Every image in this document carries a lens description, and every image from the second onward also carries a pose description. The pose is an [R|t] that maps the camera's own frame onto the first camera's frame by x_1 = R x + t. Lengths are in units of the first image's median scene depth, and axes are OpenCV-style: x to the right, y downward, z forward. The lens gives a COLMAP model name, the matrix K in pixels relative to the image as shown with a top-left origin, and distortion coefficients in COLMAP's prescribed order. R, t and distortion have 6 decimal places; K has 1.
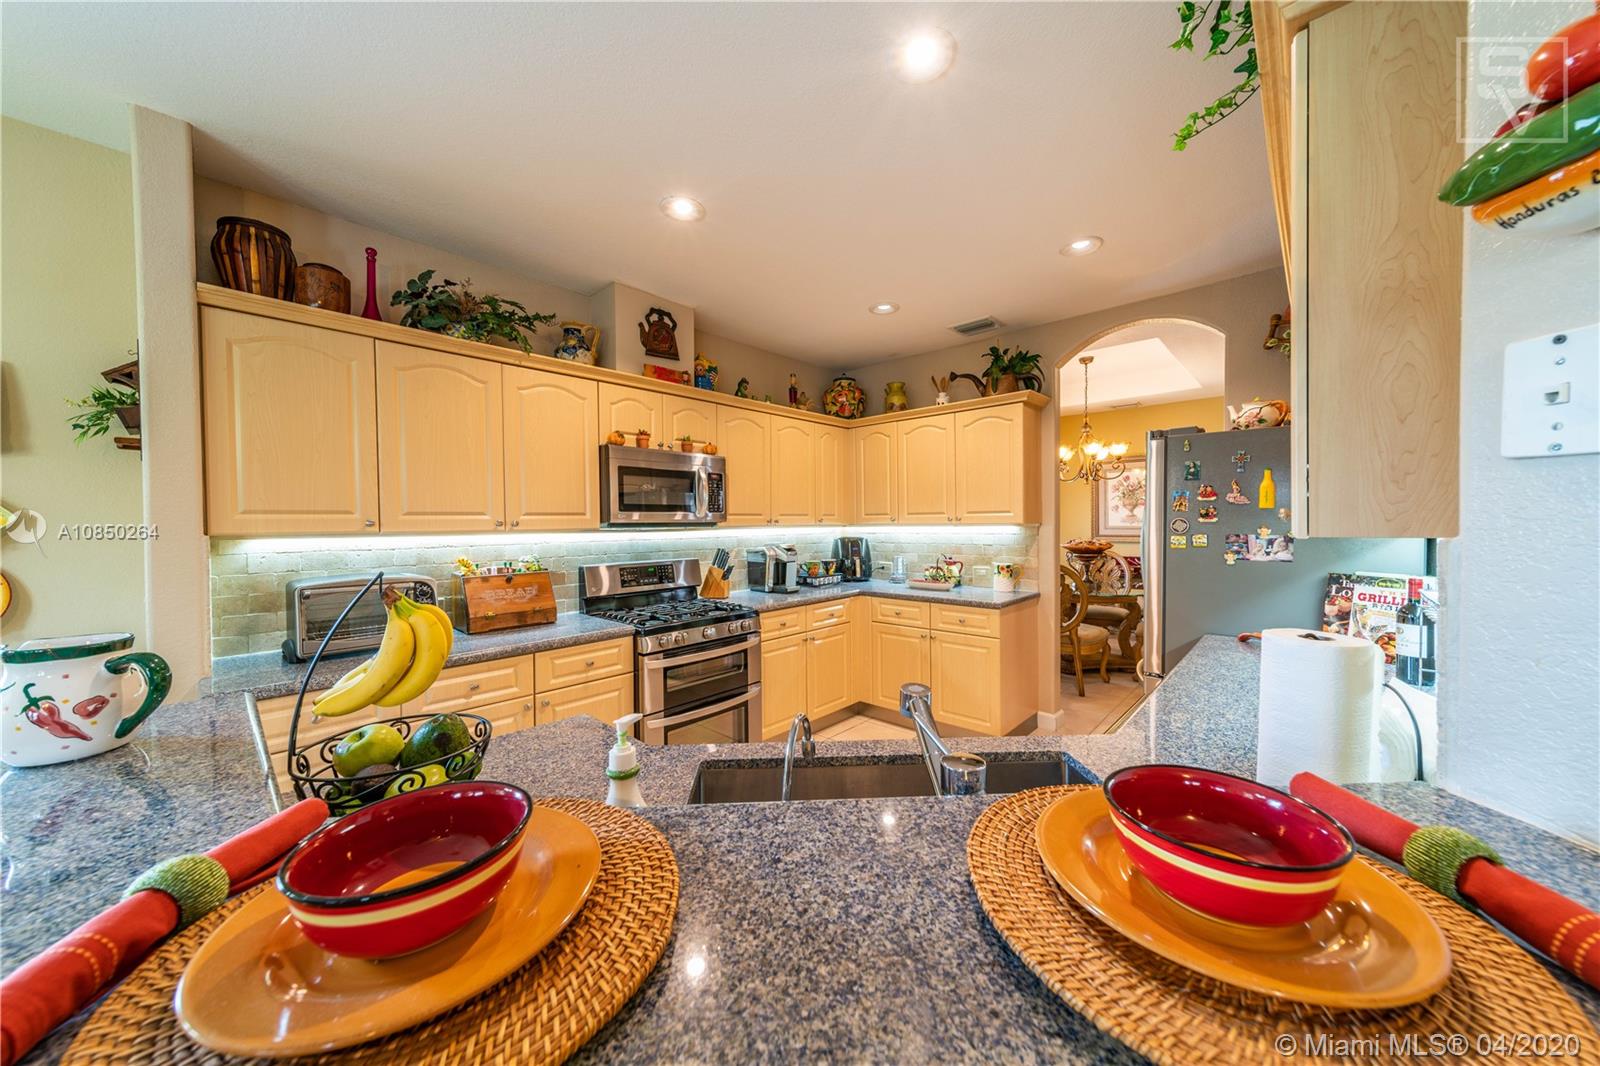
lens RADIAL K [[553.3, 0, 798.9], [0, 553.3, 529.0], [0, 0, 1]] dist [0.006899, -0.000537]
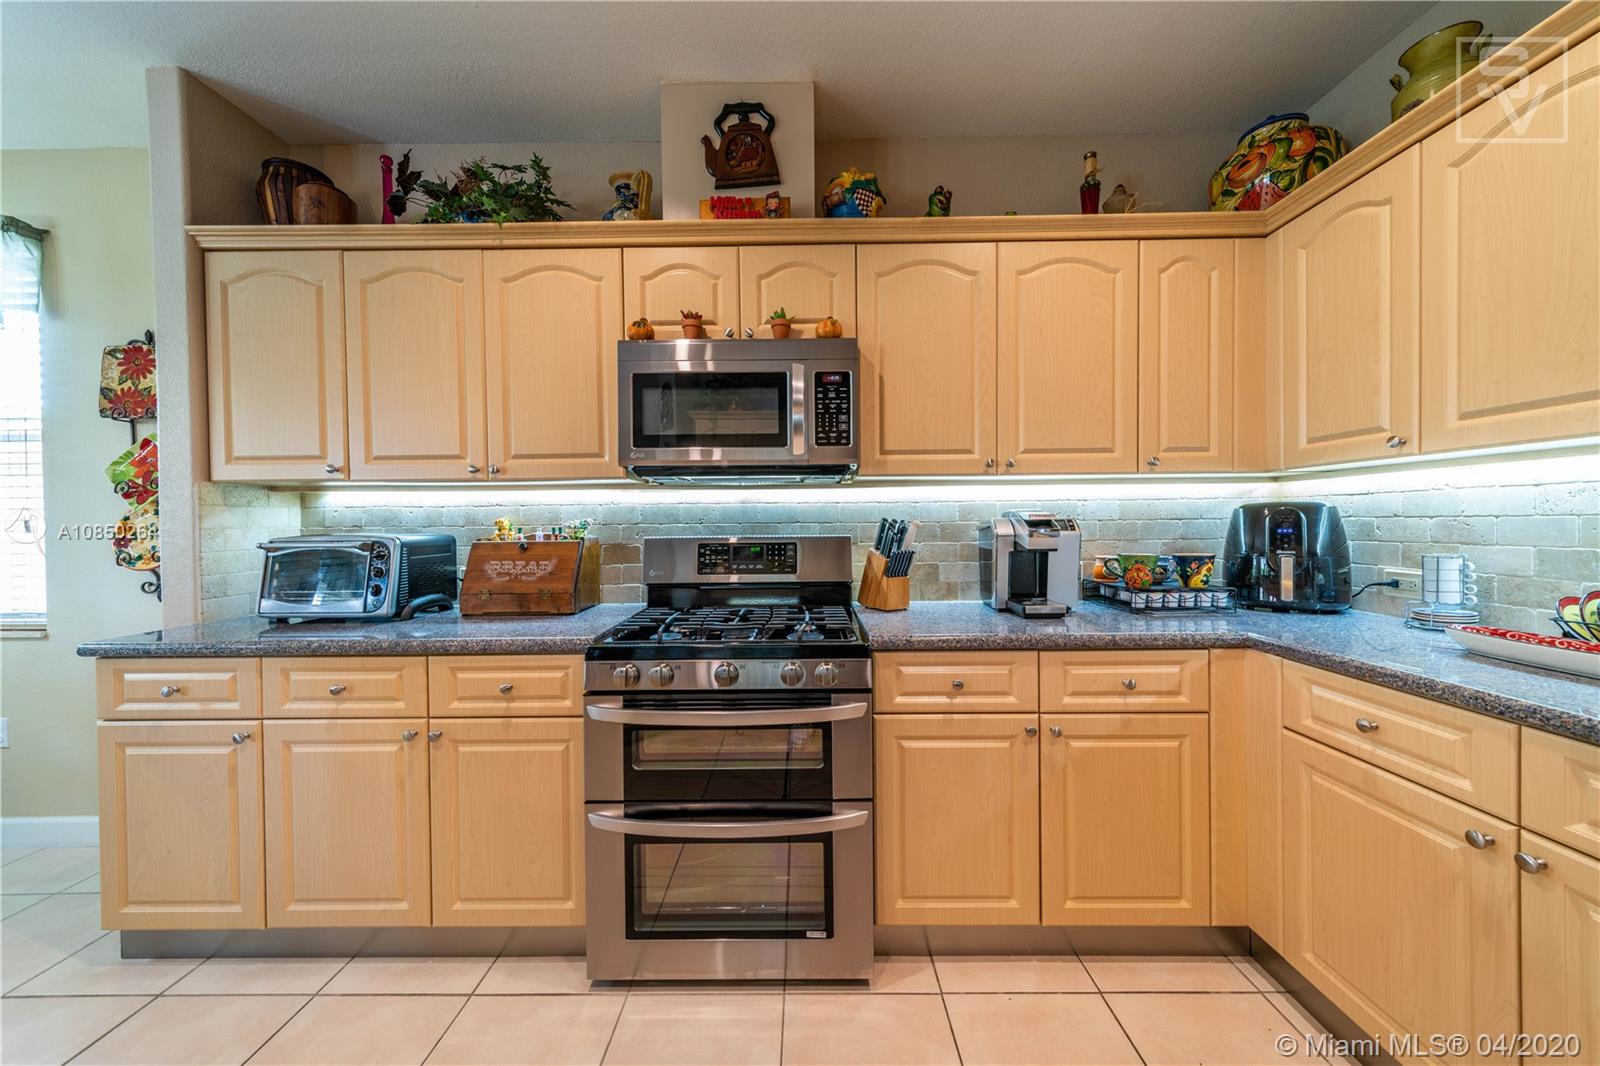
lens RADIAL K [[553.3, 0, 799.2], [0, 553.3, 529.4], [0, 0, 1]] dist [0.006899, -0.000537]
pose [[0.673692, 0.013230, -0.738893, 0.230317], [-0.006793, 0.999908, 0.011709, 0.045785], [0.738981, -0.002869, 0.673721, 0.653951]]
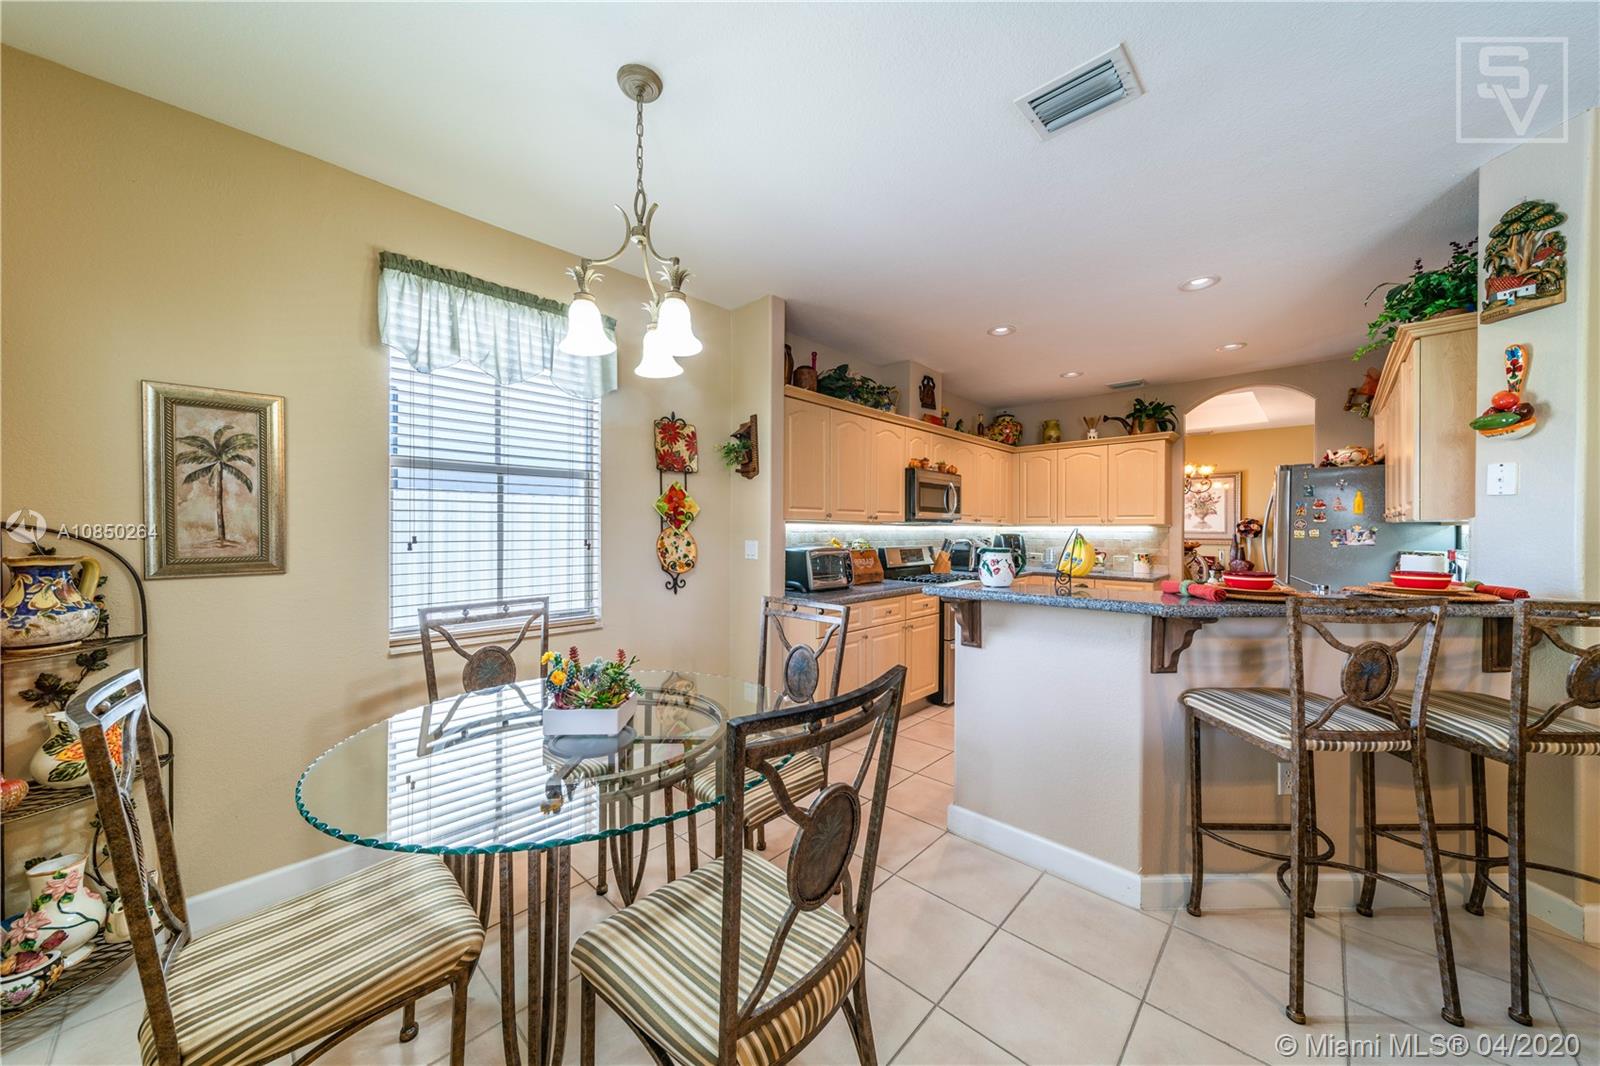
lens RADIAL K [[553.3, 0, 798.5], [0, 553.3, 528.9], [0, 0, 1]] dist [0.006899, -0.000537]
pose [[0.999846, 0.014661, -0.009691, -0.582702], [-0.014776, 0.999819, -0.011960, 0.036890], [0.009514, 0.012101, 0.999882, -0.489112]]
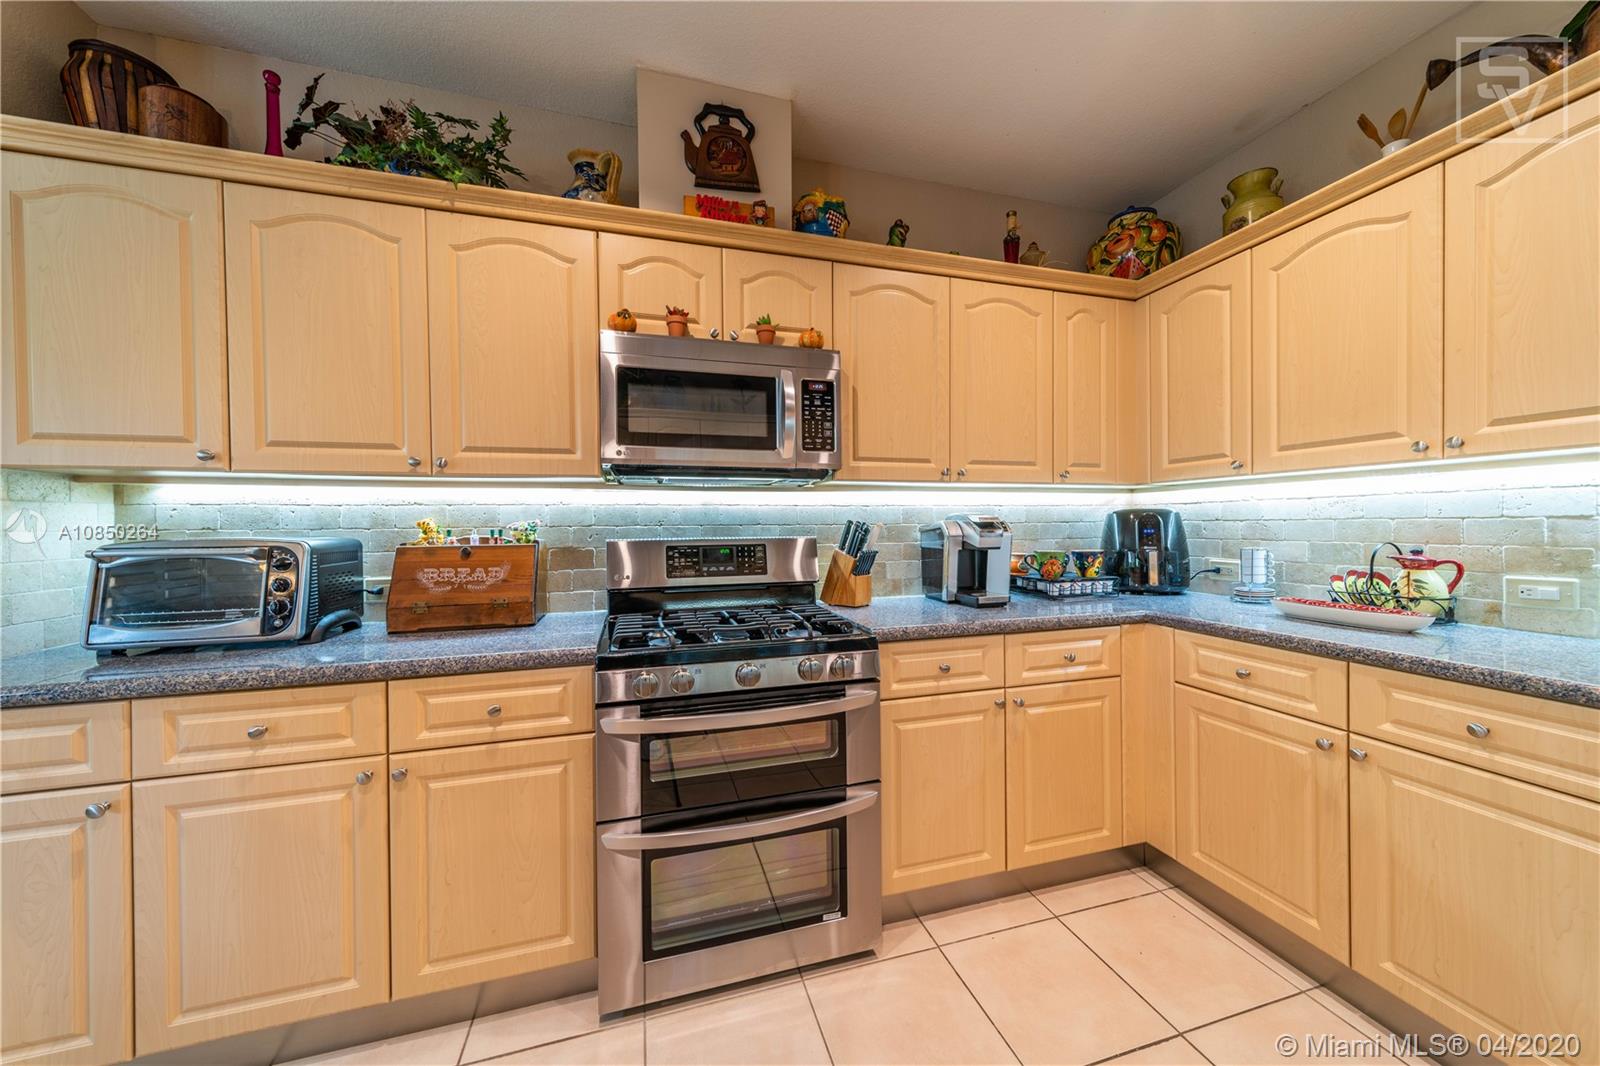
lens RADIAL K [[553.3, 0, 799.3], [0, 553.3, 529.3], [0, 0, 1]] dist [0.006899, -0.000537]
pose [[0.857210, 0.006917, -0.514921, 0.125048], [-0.006525, 0.999975, 0.002570, 0.049263], [0.514926, 0.001157, 0.857234, 0.543592]]
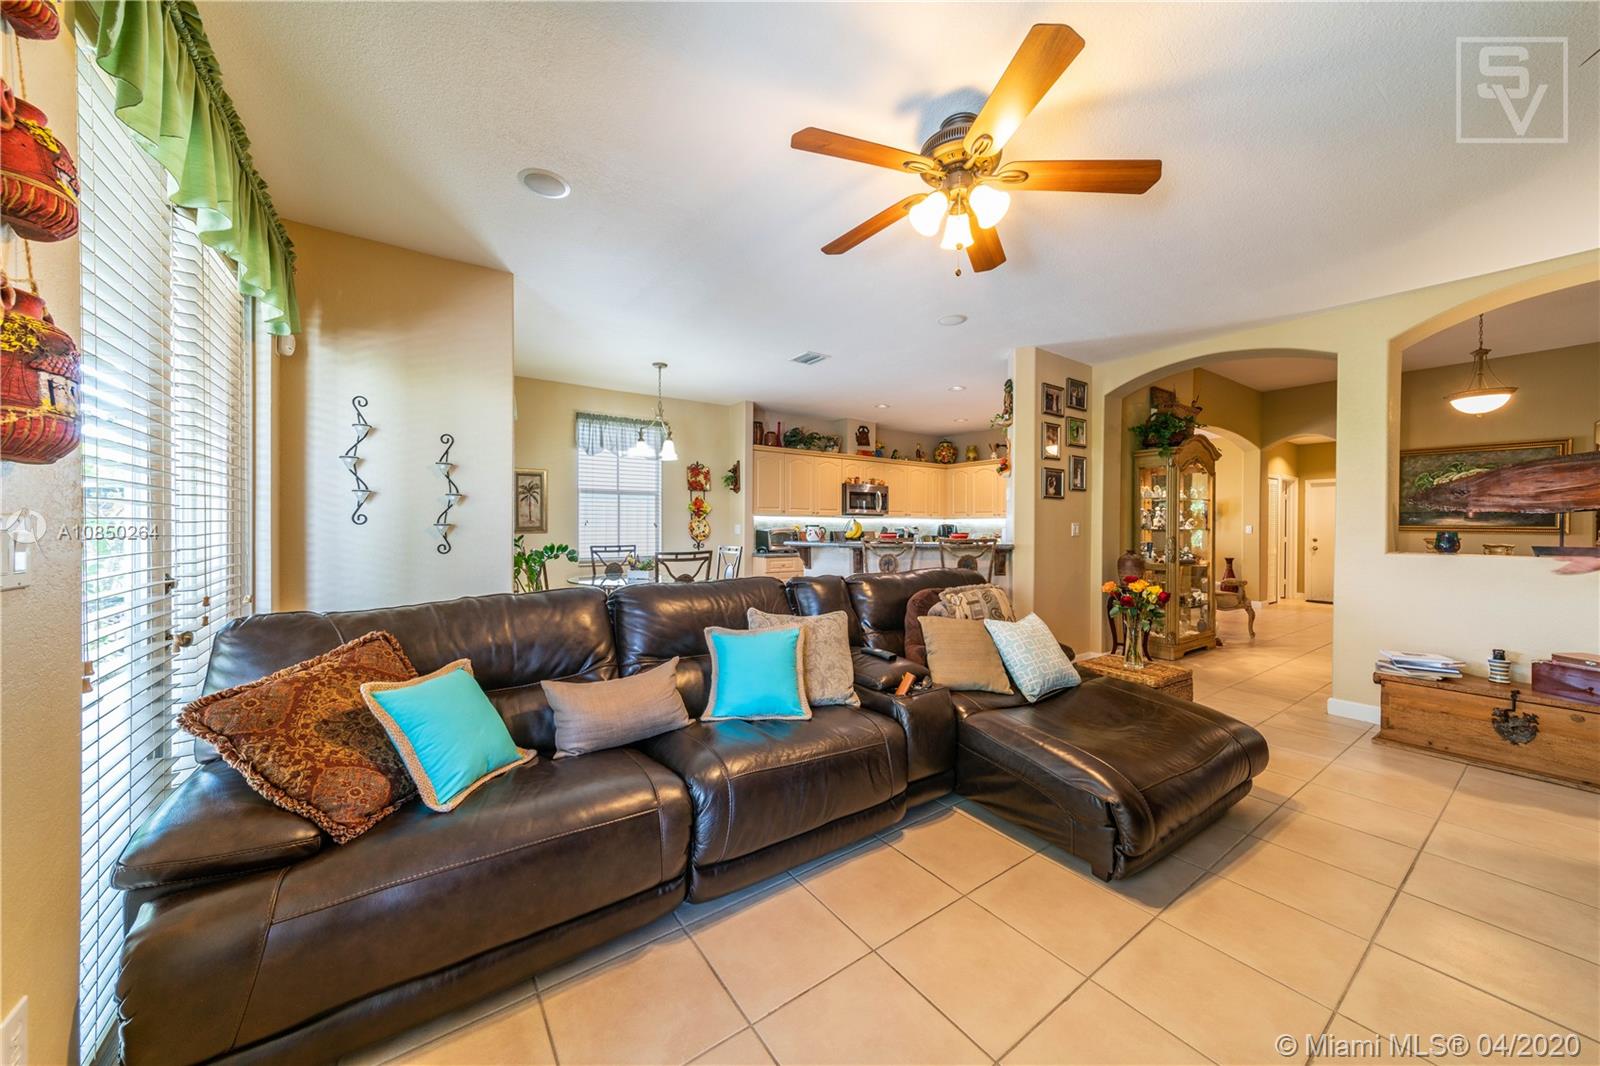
lens RADIAL K [[553.3, 0, 799.8], [0, 553.3, 528.5], [0, 0, 1]] dist [0.006899, -0.000537]
pose [[0.978056, 0.016886, -0.207659, -0.012286], [-0.018478, 0.999813, -0.005728, 0.070933], [0.207523, 0.009440, 0.978185, -1.431882]]
